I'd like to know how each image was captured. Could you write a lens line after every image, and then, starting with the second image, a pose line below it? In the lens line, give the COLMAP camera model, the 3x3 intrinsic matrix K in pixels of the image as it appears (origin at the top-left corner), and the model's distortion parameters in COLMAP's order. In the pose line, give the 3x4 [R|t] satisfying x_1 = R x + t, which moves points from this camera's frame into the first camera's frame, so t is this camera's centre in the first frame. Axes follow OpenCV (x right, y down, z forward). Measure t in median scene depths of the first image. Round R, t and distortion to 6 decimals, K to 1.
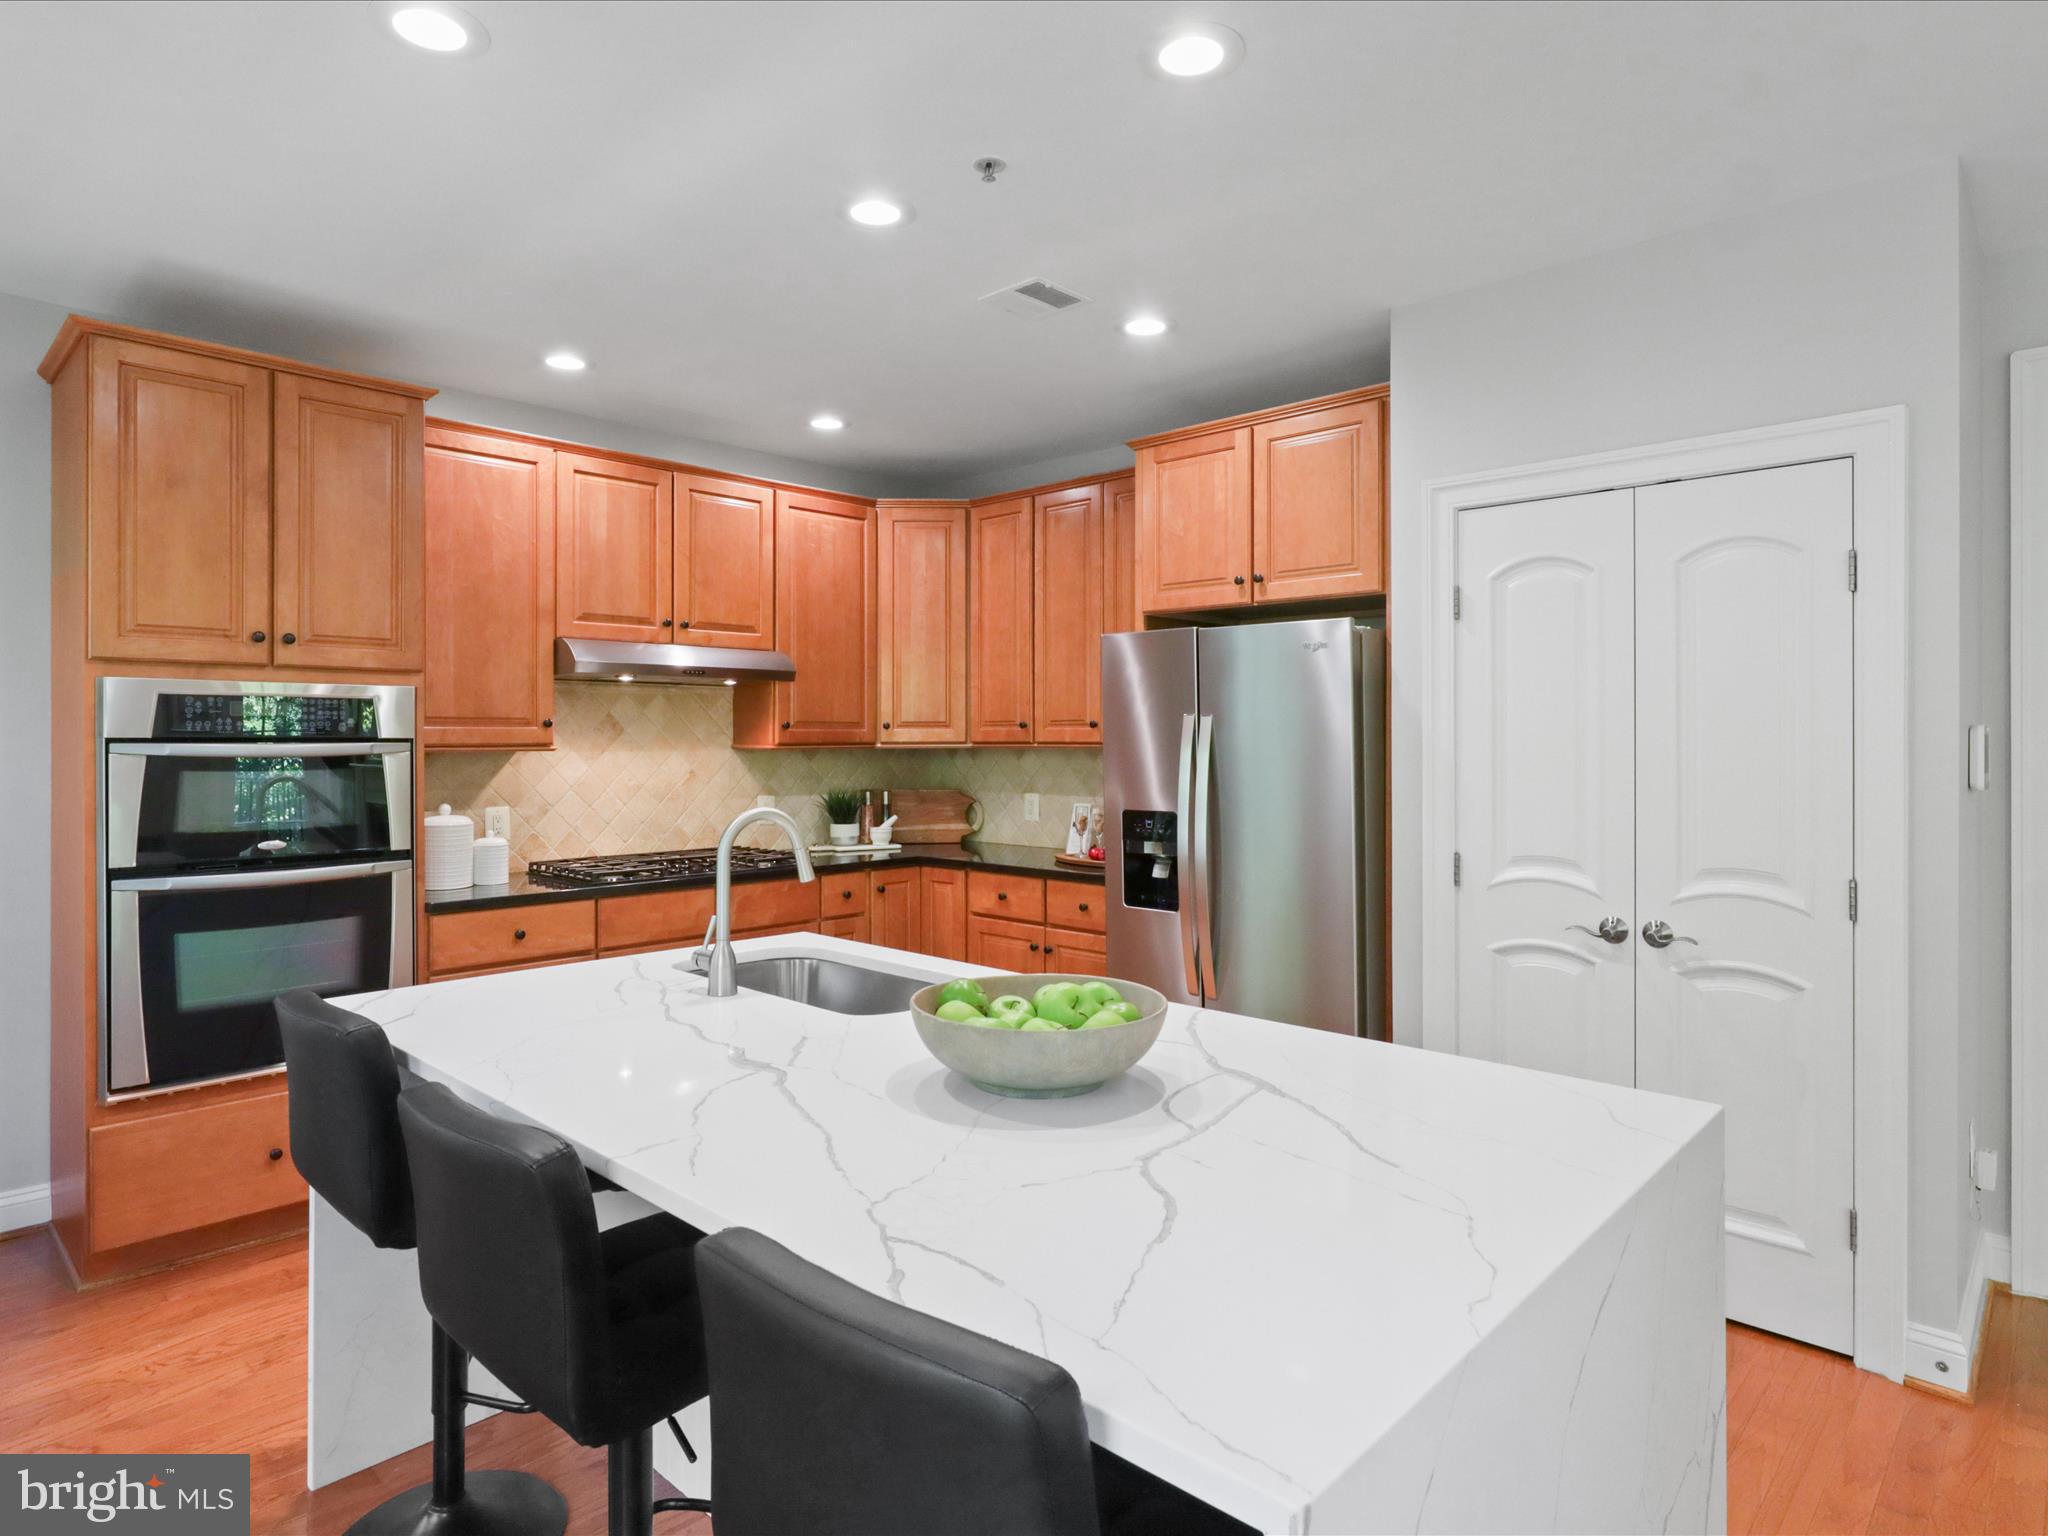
lens RADIAL K [[1164.7, 0, 1020.1], [0, 1164.7, 733.4], [0, 0, 1]] dist [-0.026128, 0.018788]
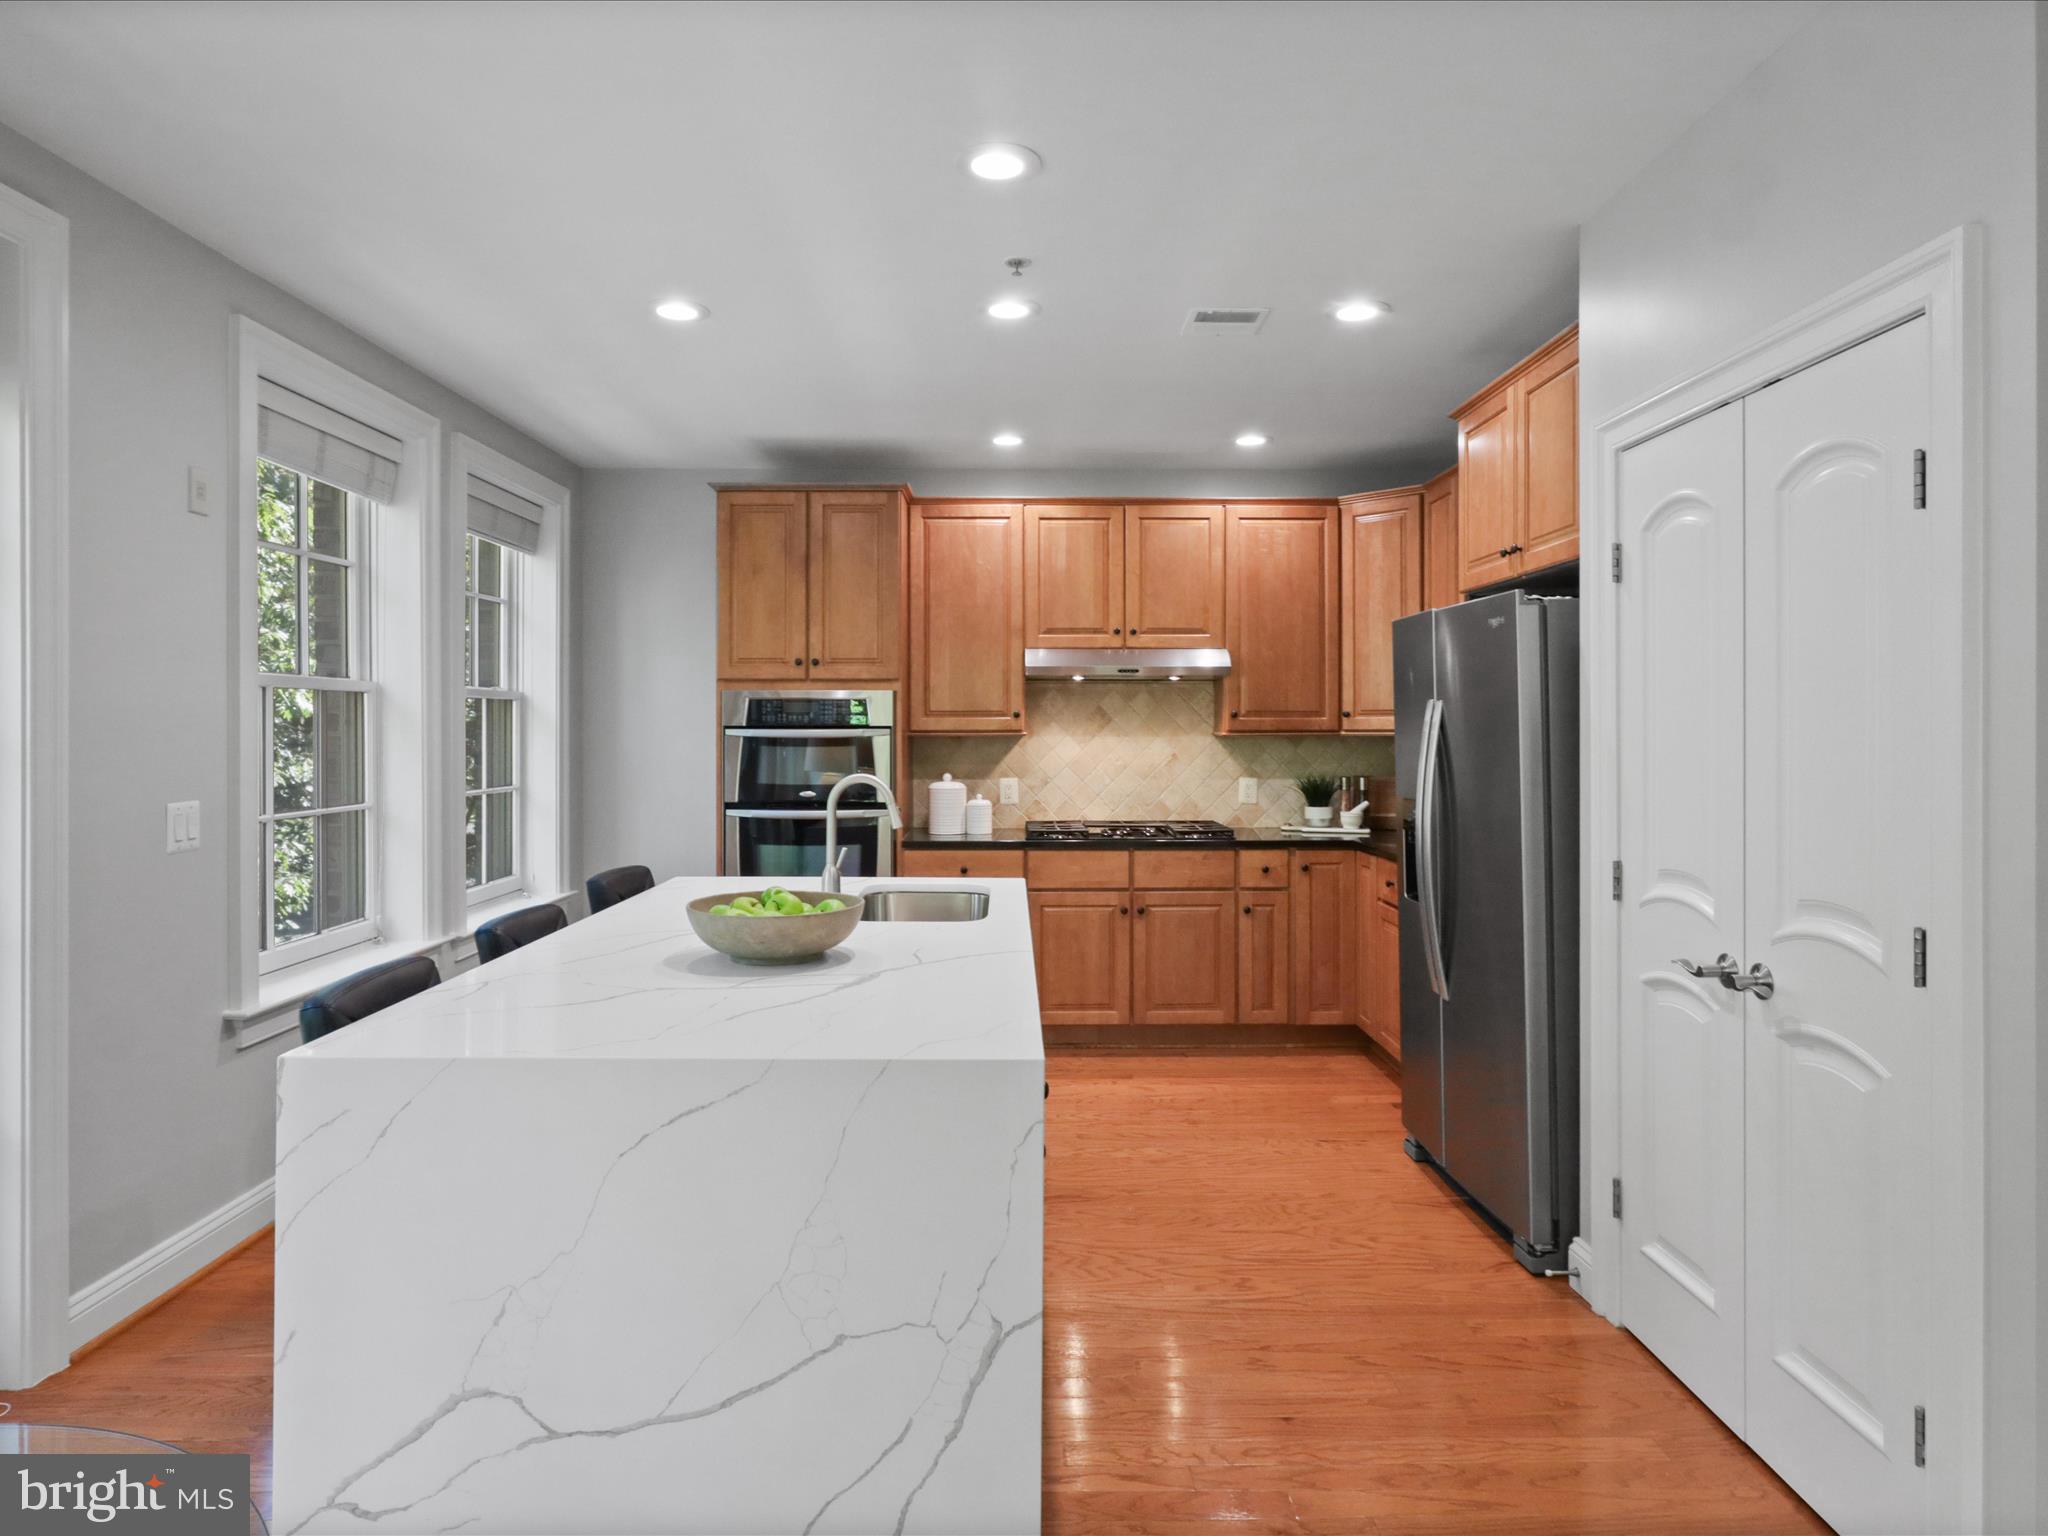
lens RADIAL K [[1164.7, 0, 1032.7], [0, 1164.7, 729.7], [0, 0, 1]] dist [-0.026128, 0.018788]
pose [[0.697617, 0.001197, -0.716470, 0.527749], [0.003068, 0.999984, 0.004658, 0.002141], [0.716465, -0.005448, 0.697602, 0.088518]]
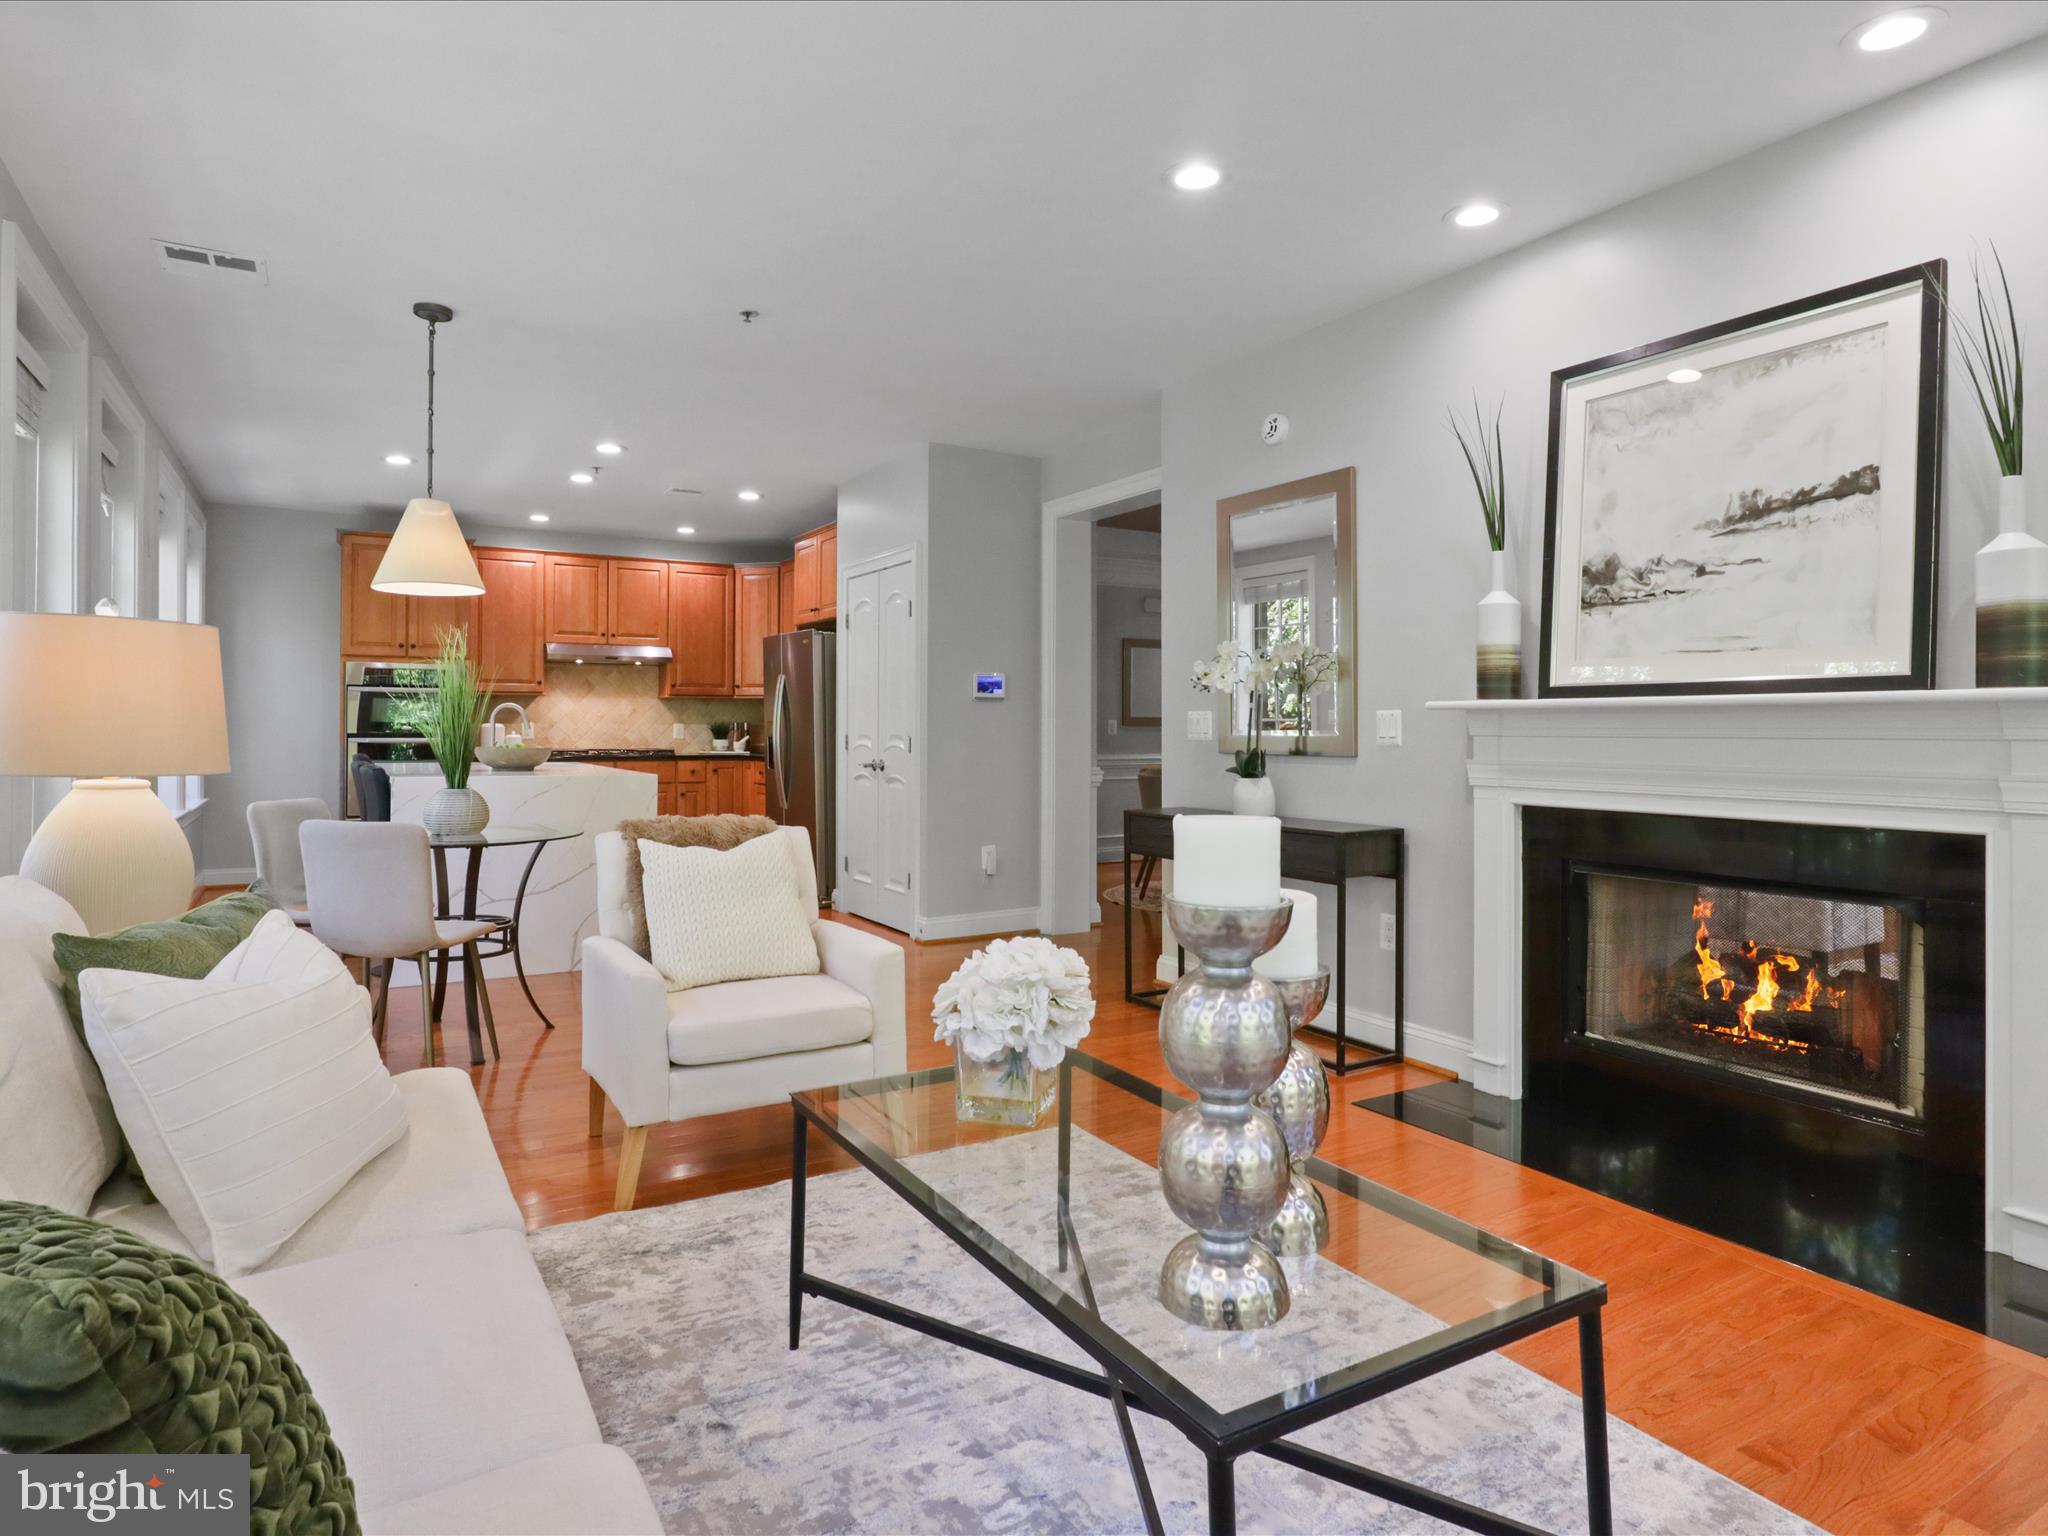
lens RADIAL K [[1164.7, 0, 1018.3], [0, 1164.7, 720.2], [0, 0, 1]] dist [-0.026128, 0.018788]
pose [[0.960267, 0.002566, -0.279072, 1.009386], [-0.003374, 0.999991, -0.002416, 0.061321], [0.279063, 0.003262, 0.960267, -0.792660]]
